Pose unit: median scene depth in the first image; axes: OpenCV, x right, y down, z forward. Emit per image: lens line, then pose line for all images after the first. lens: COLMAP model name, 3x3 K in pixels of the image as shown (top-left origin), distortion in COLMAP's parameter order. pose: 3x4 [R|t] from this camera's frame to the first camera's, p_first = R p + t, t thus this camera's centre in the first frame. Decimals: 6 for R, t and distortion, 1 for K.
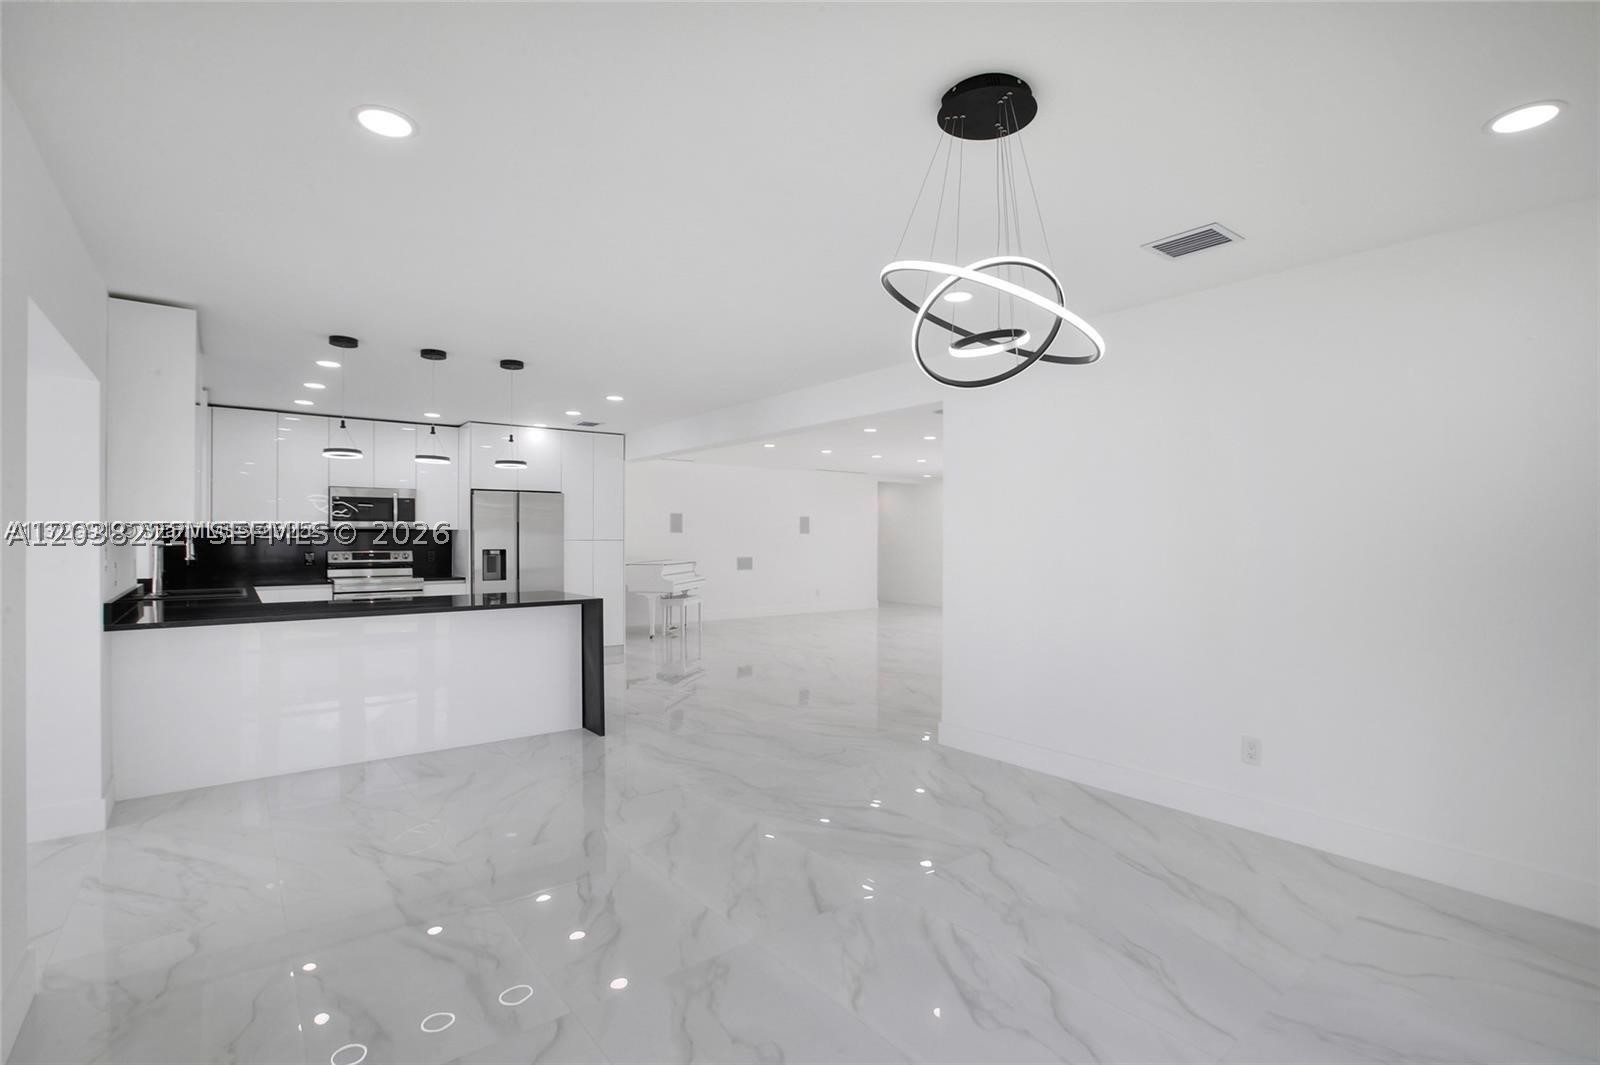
lens RADIAL K [[732.4, 0, 798.7], [0, 732.4, 532.5], [0, 0, 1]] dist [-0.003511, 0.001747]
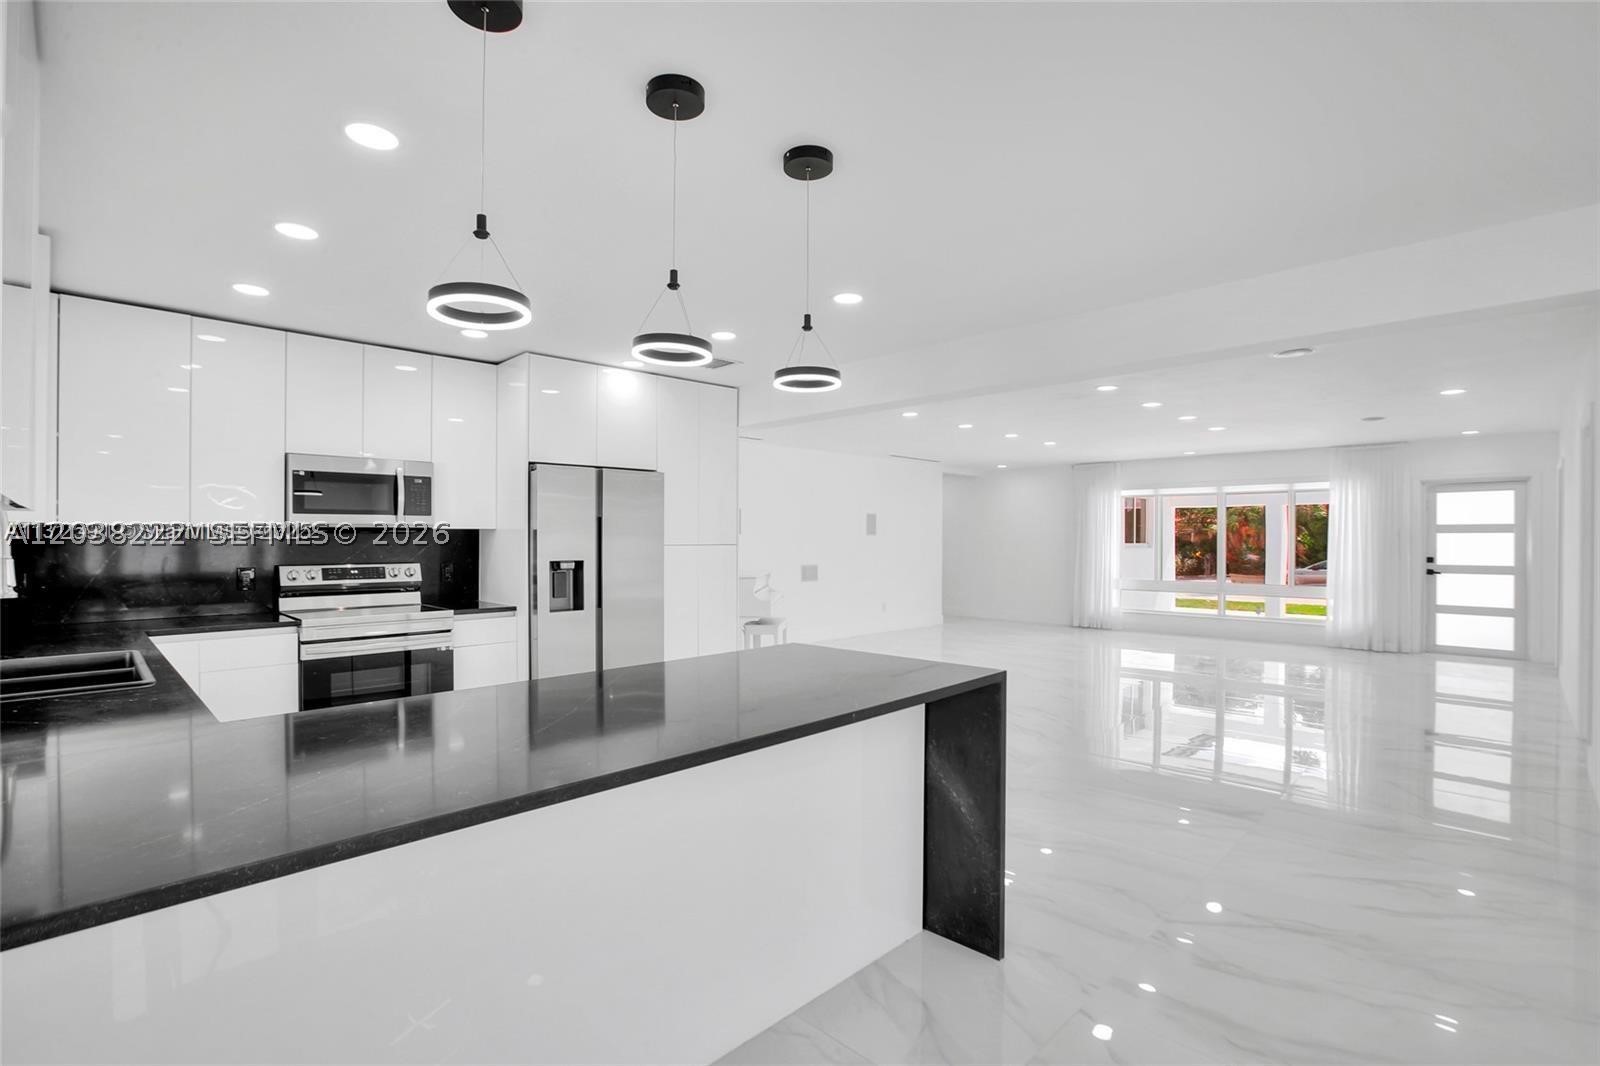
lens RADIAL K [[732.4, 0, 801.7], [0, 732.4, 536.2], [0, 0, 1]] dist [-0.003511, 0.001747]
pose [[0.990861, -0.002262, 0.134869, -0.303977], [0.001998, 0.999996, 0.002095, 0.001400], [-0.134873, -0.001807, 0.990861, 0.361813]]
